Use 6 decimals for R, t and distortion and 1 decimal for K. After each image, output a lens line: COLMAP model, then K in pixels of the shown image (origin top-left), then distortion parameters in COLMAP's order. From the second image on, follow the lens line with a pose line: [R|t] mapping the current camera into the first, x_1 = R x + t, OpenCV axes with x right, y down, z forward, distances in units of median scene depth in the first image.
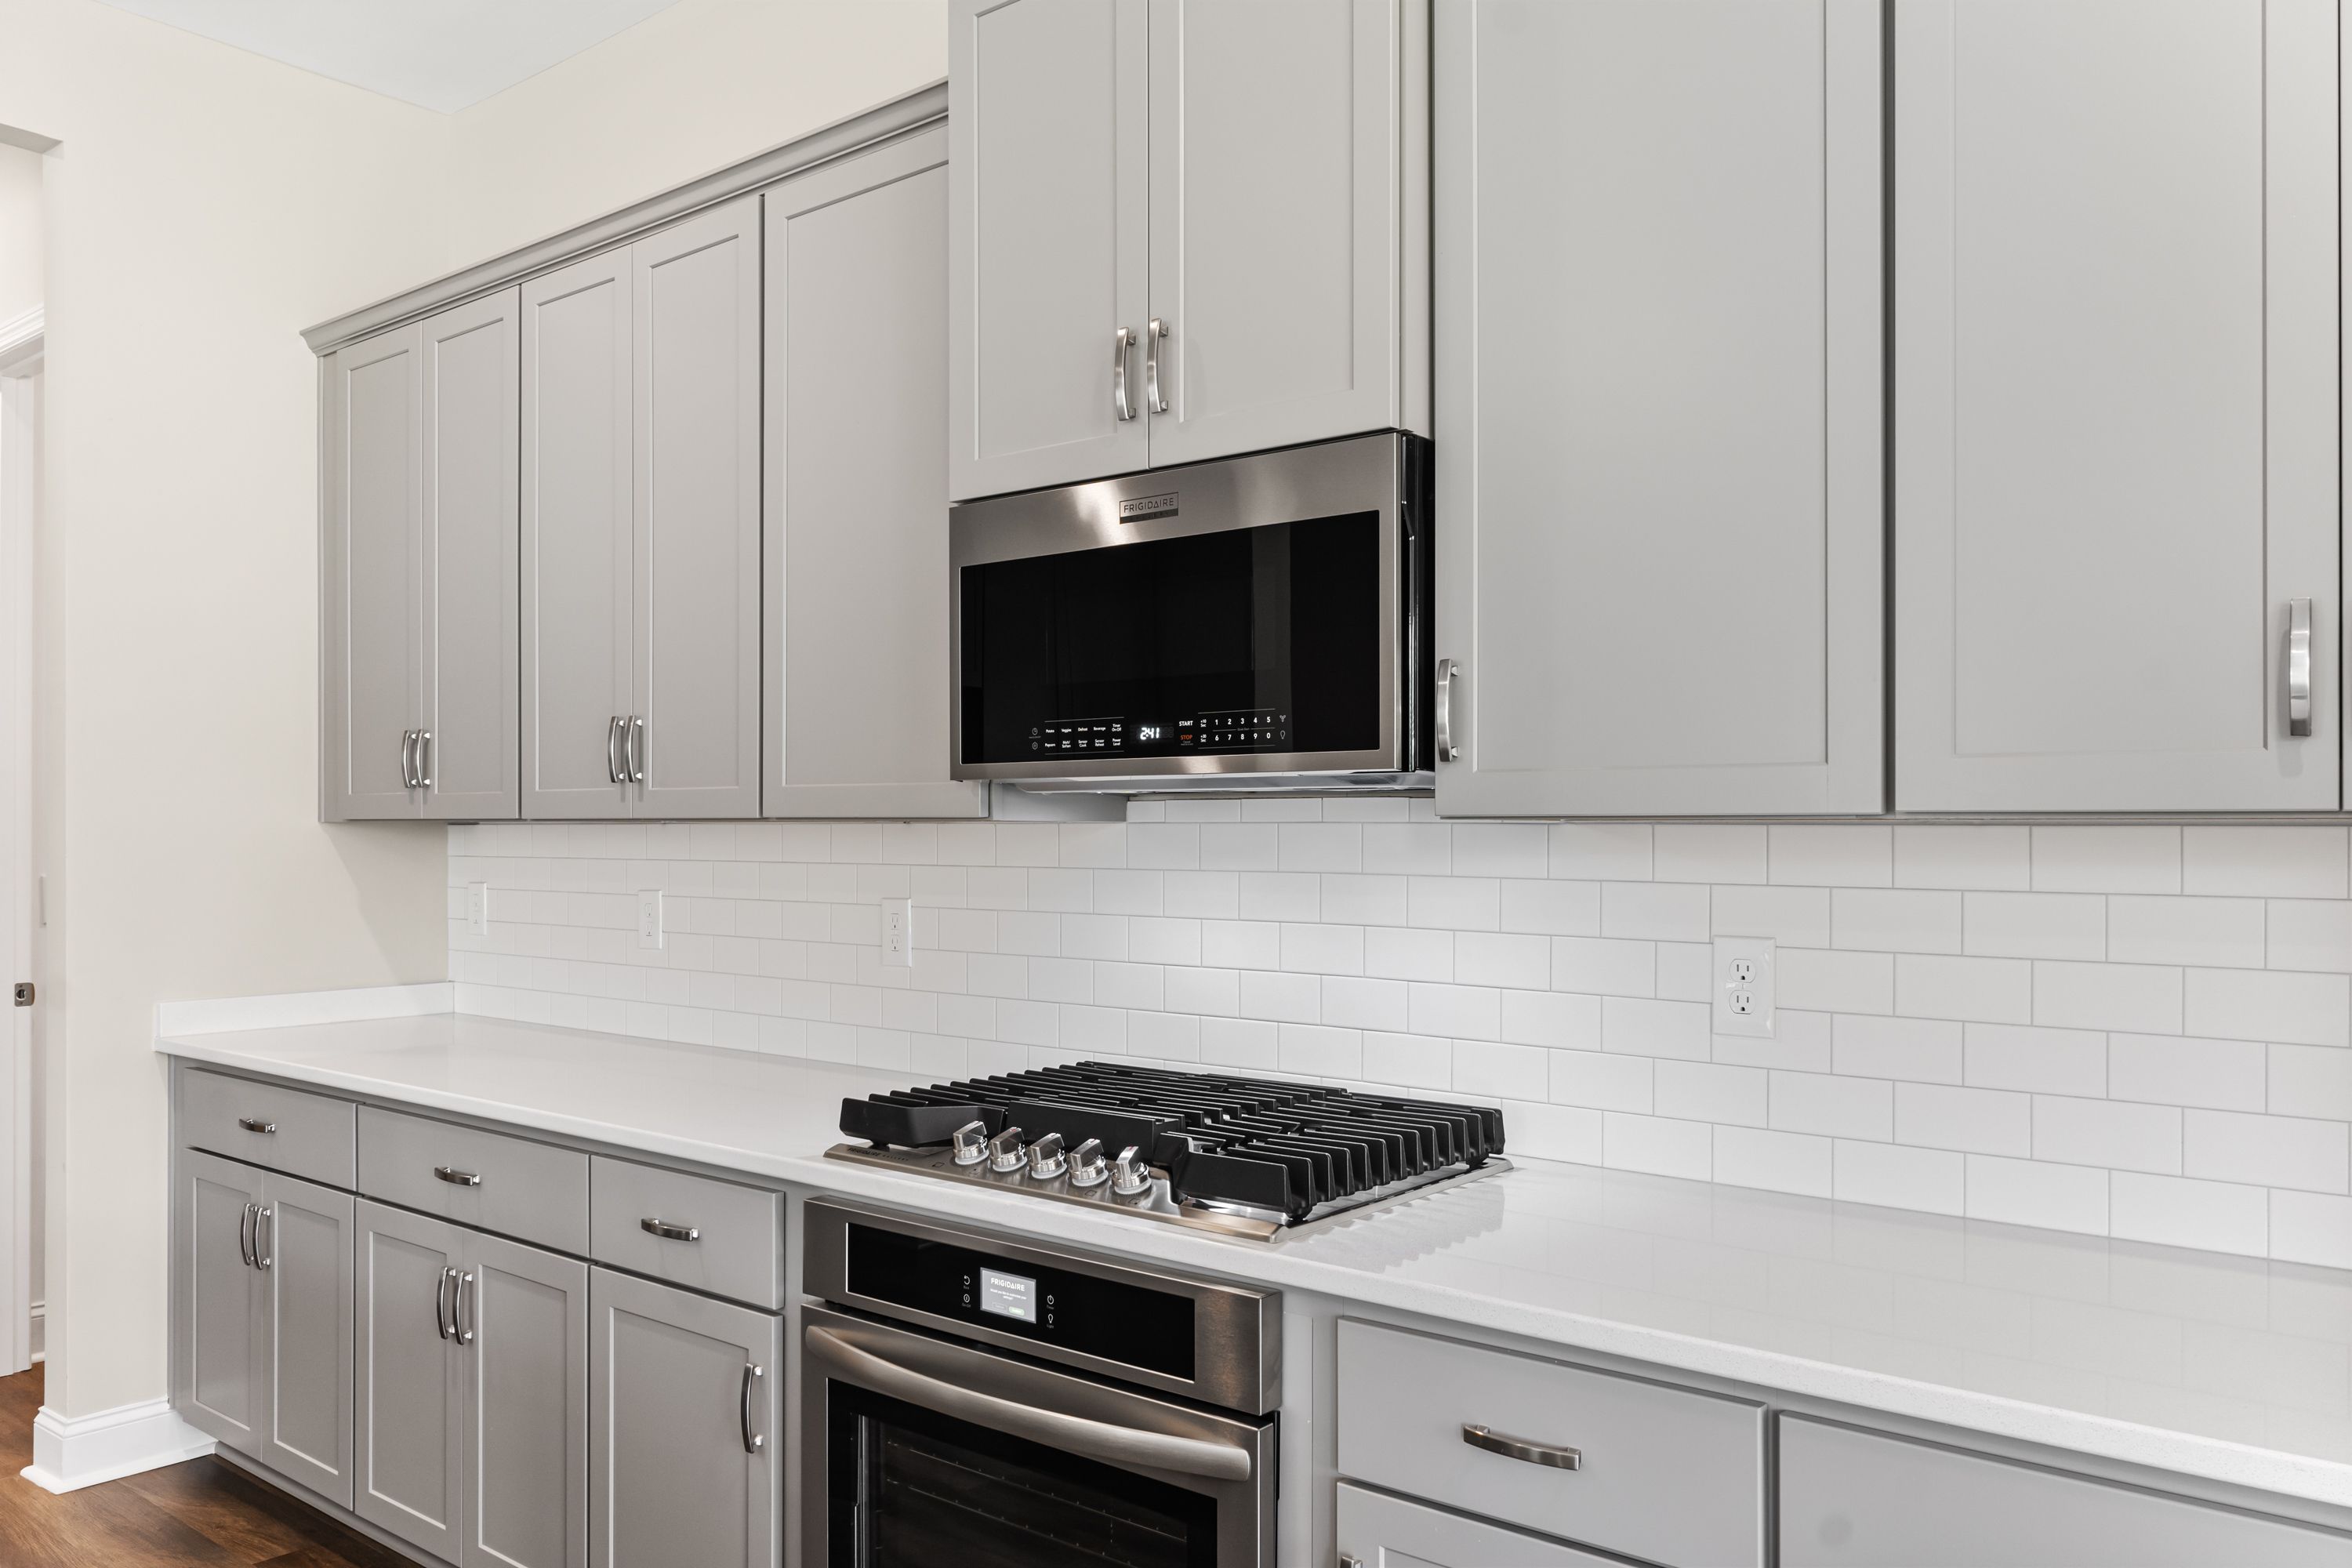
lens RADIAL K [[1779.4, 0, 1172.9], [0, 1779.4, 796.9], [0, 0, 1]] dist [-0.006405, -0.001726]
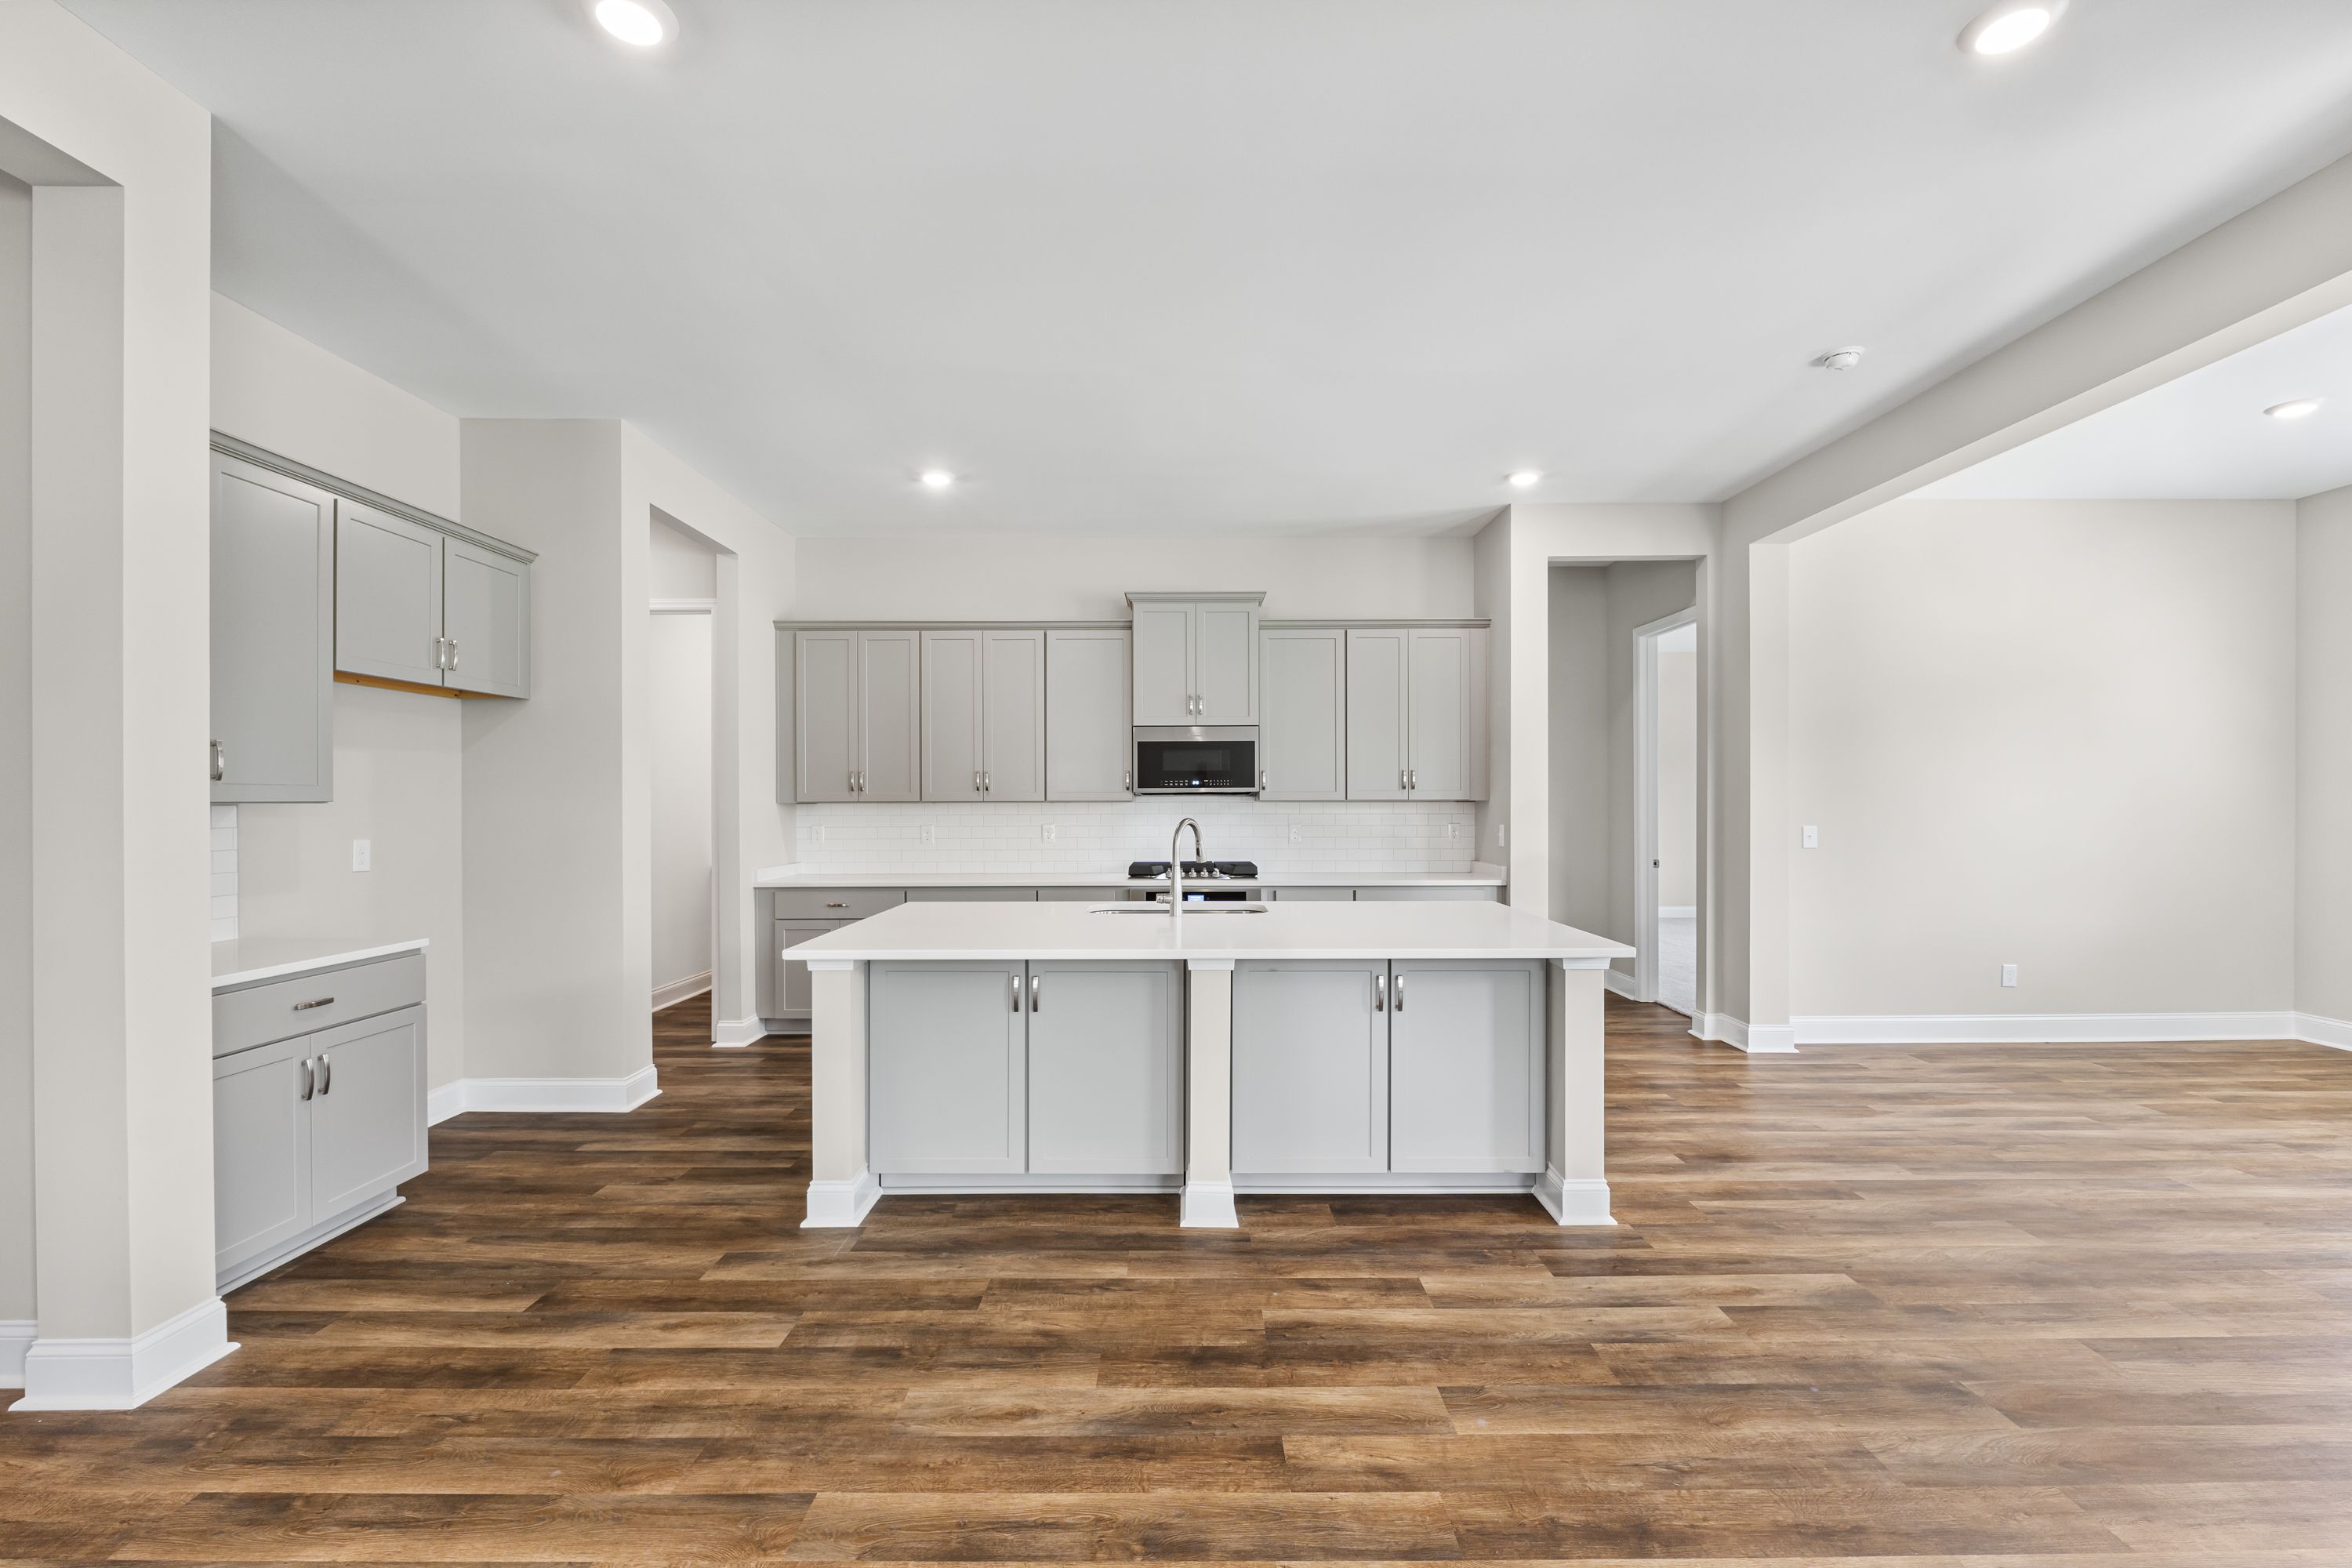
lens RADIAL K [[1008.6, 0, 1176.8], [0, 1008.6, 797.2], [0, 0, 1]] dist [-0.007481, 0.000569]
pose [[0.769588, -0.000032, 0.638541, -1.708282], [-0.005835, 0.999958, 0.007083, -0.016061], [-0.638515, -0.009177, 0.769555, -0.976190]]
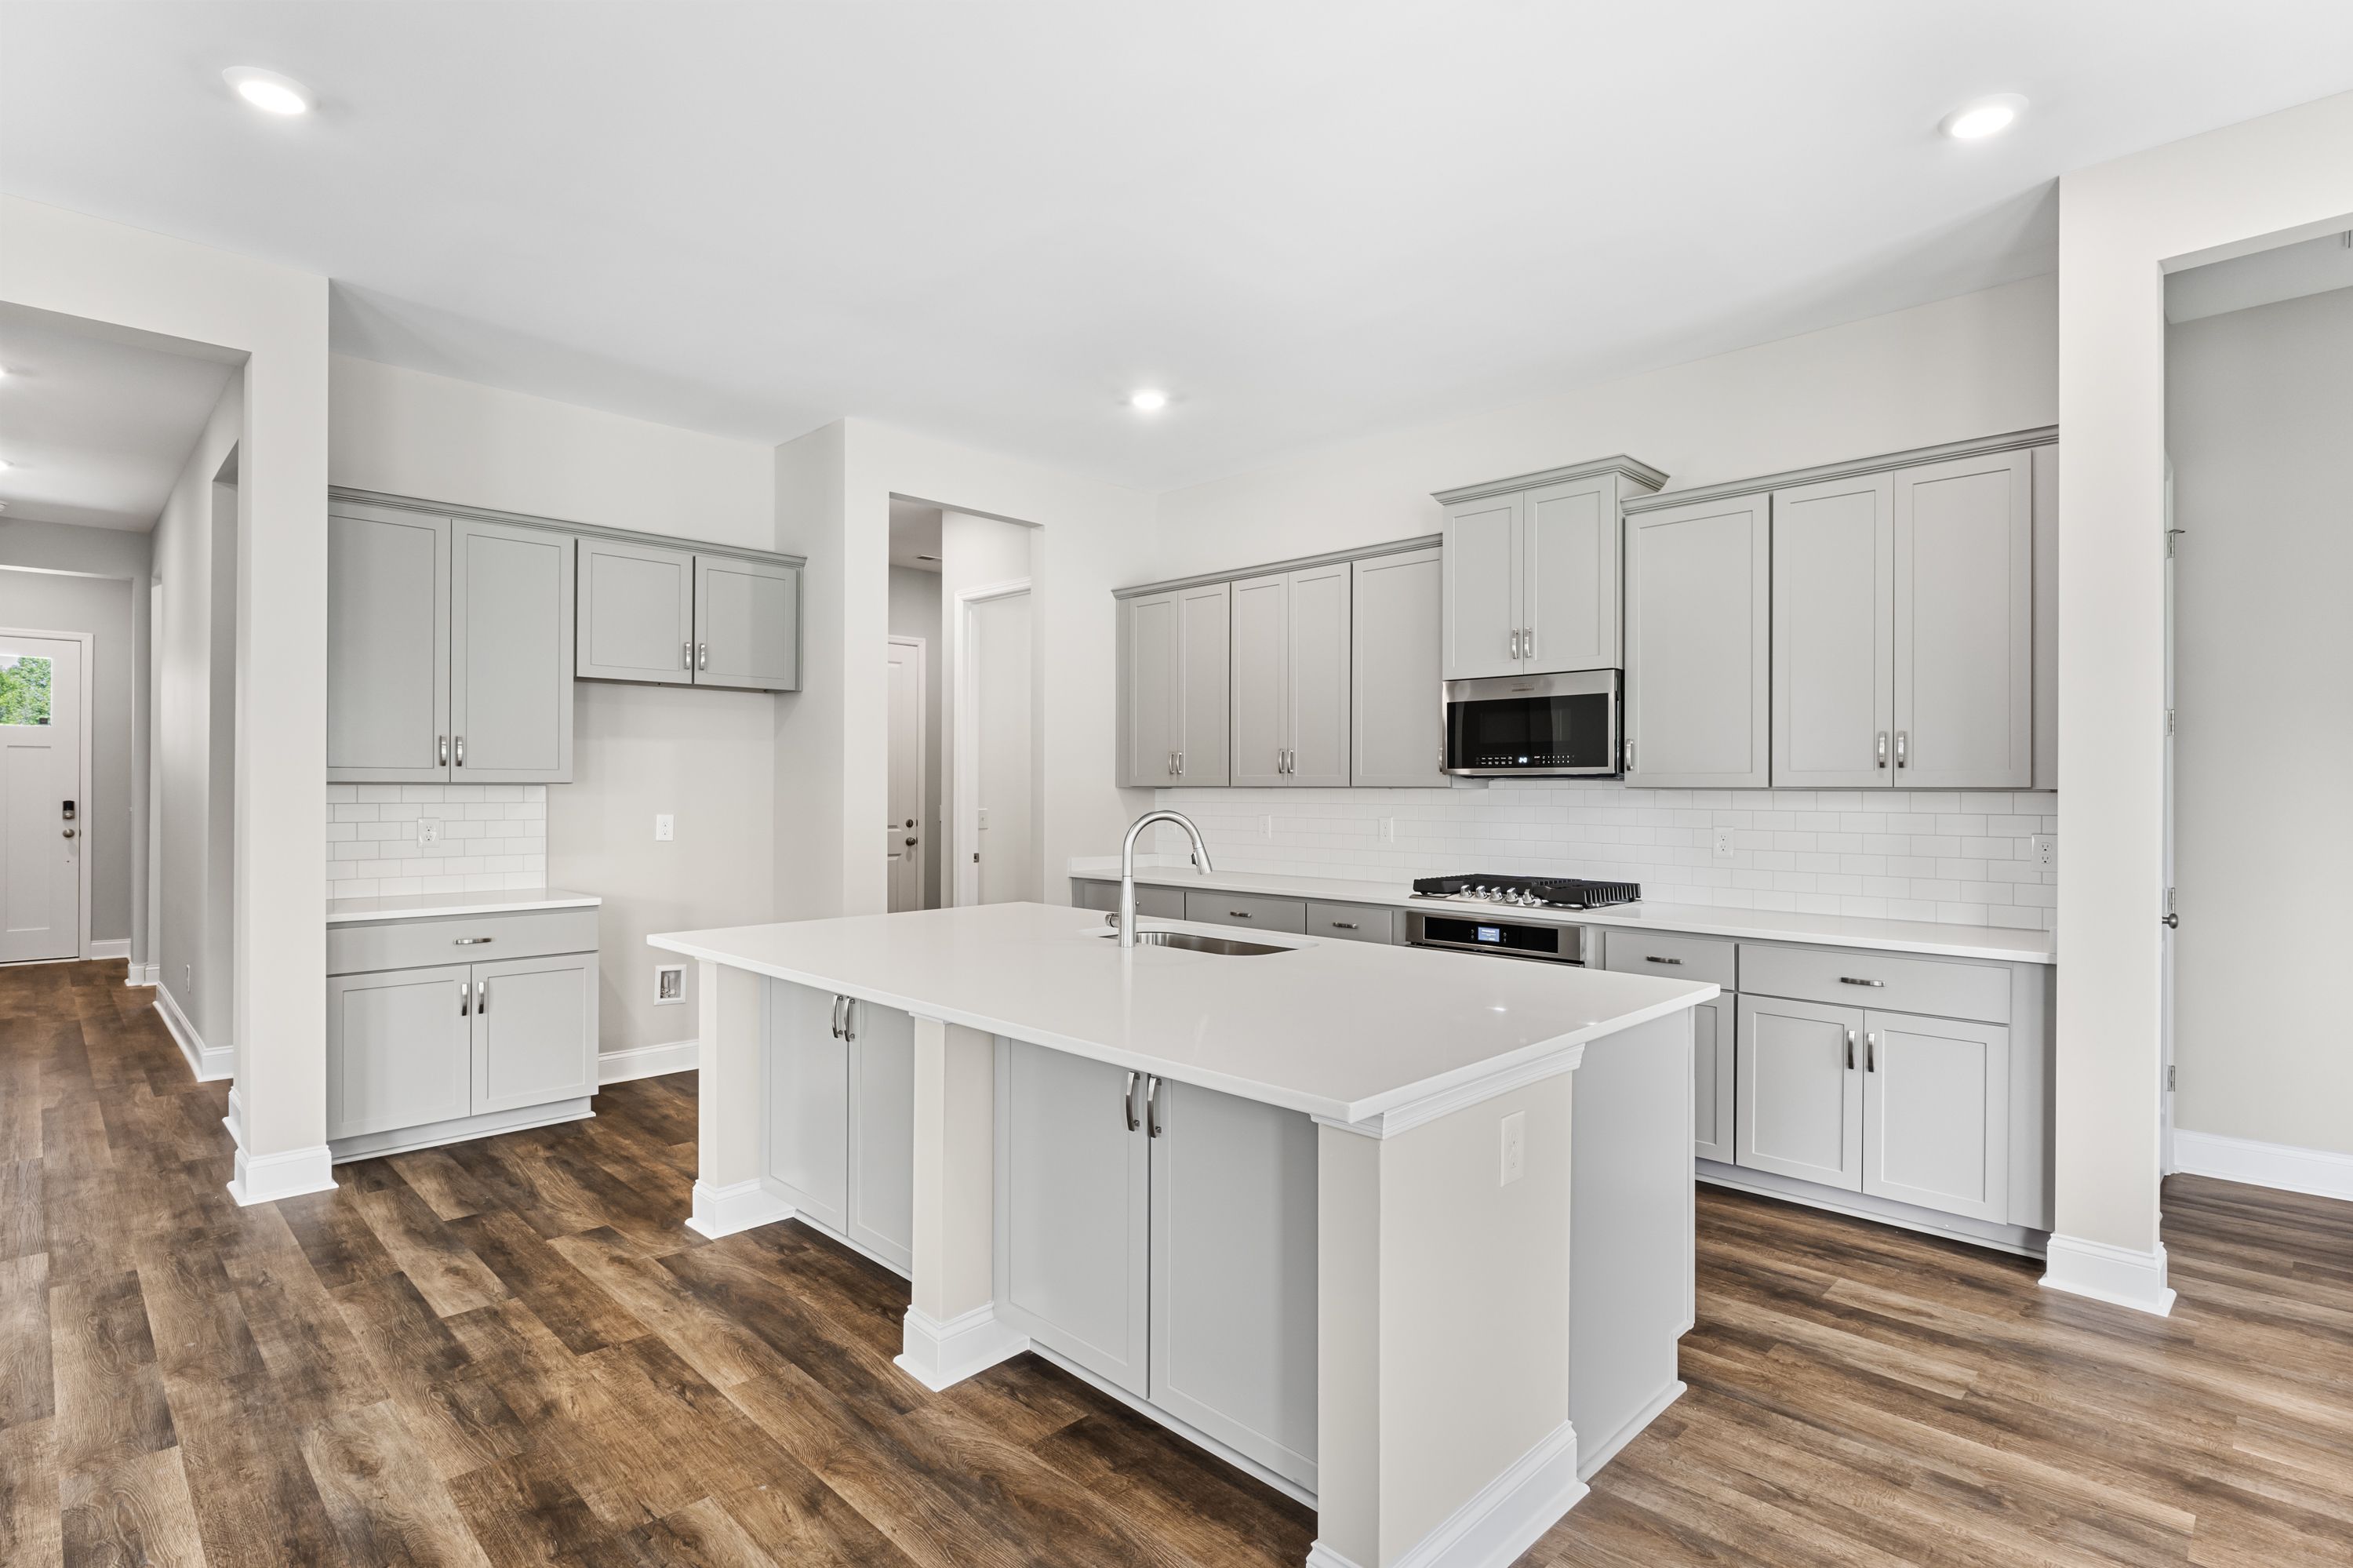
lens RADIAL K [[1168.6, 0, 1184.2], [0, 1168.6, 777.1], [0, 0, 1]] dist [-0.004925, -0.000795]
pose [[0.995504, 0.002153, -0.094691, -0.403435], [-0.001663, 0.999985, 0.005252, -0.015471], [0.094700, -0.005071, 0.995493, -1.066935]]
